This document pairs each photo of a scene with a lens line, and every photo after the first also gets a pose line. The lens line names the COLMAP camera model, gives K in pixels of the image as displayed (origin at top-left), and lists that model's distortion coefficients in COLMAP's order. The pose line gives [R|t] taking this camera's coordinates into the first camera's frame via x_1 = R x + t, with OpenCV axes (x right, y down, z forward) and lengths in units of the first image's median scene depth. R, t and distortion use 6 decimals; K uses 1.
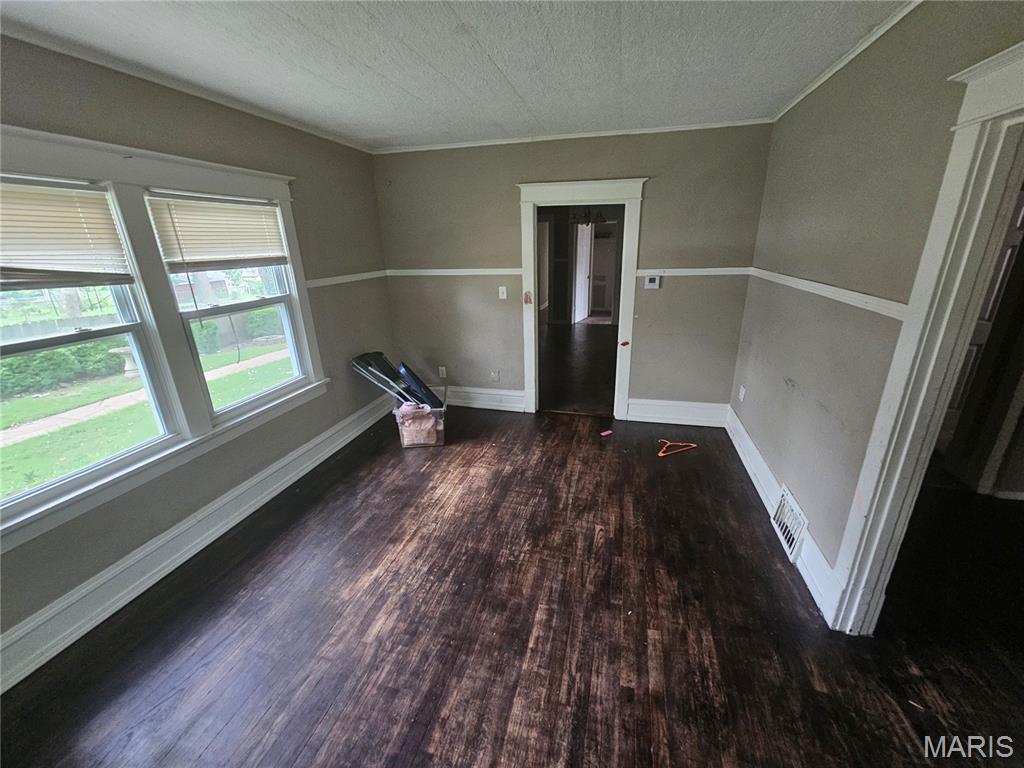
lens RADIAL K [[414.6, 0, 512.0], [0, 414.6, 384.0], [0, 0, 1]] dist [-0.001001, 0.000030]
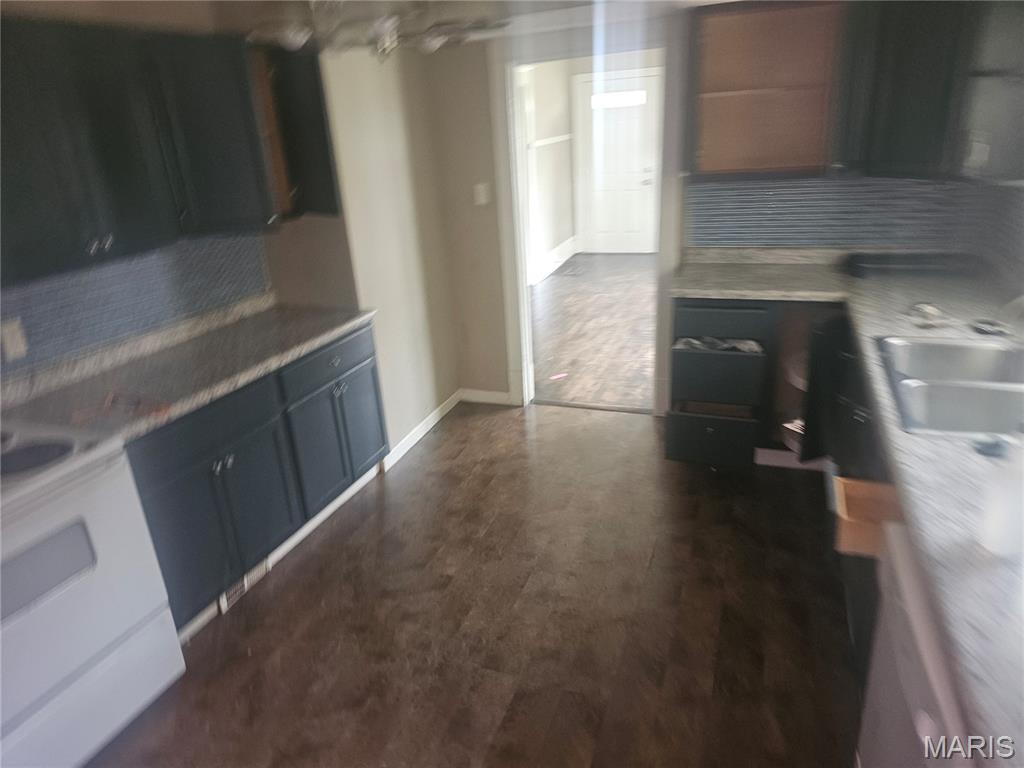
lens RADIAL K [[669.3, 0, 512.0], [0, 669.3, 384.0], [0, 0, 1]] dist [0.001275, 0.000603]
pose [[-0.991231, 0.037450, 0.126719, 0.167966], [0.110964, 0.756606, 0.644387, -0.726613], [-0.071744, 0.652798, -0.754127, 2.084311]]
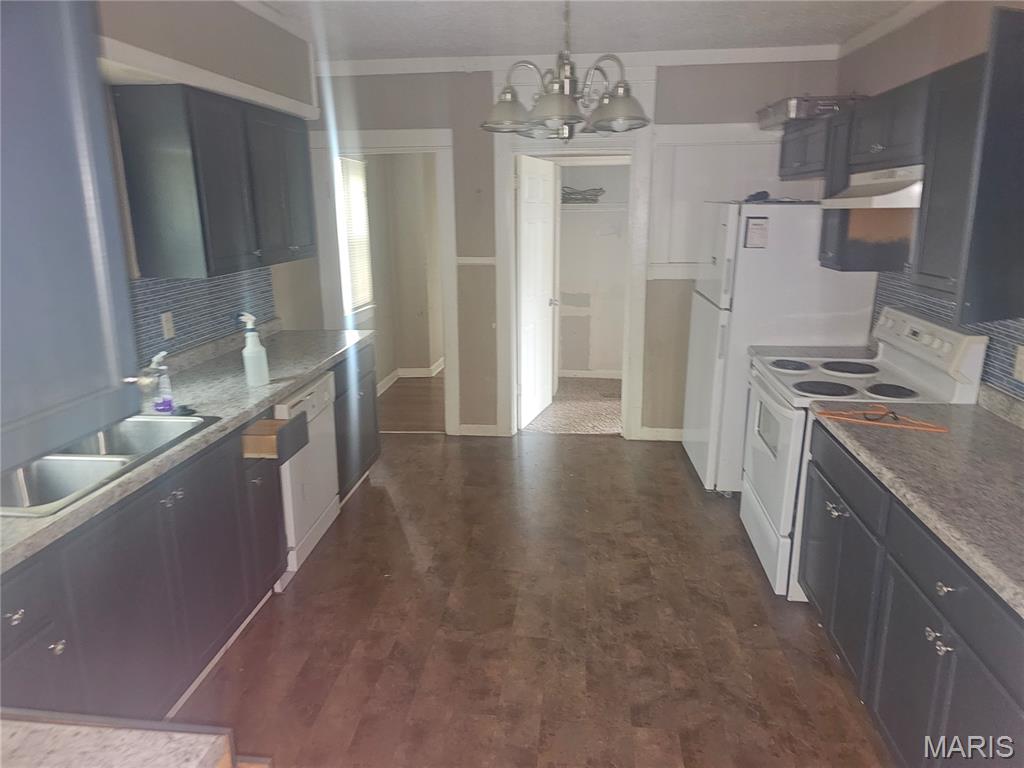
lens RADIAL K [[669.3, 0, 512.0], [0, 669.3, 384.0], [0, 0, 1]] dist [0.001275, 0.000603]
pose [[0.990074, -0.027013, 0.137924, 0.153720], [0.039317, 0.995408, -0.087276, -0.322782], [-0.134933, 0.091832, 0.986590, 1.001526]]
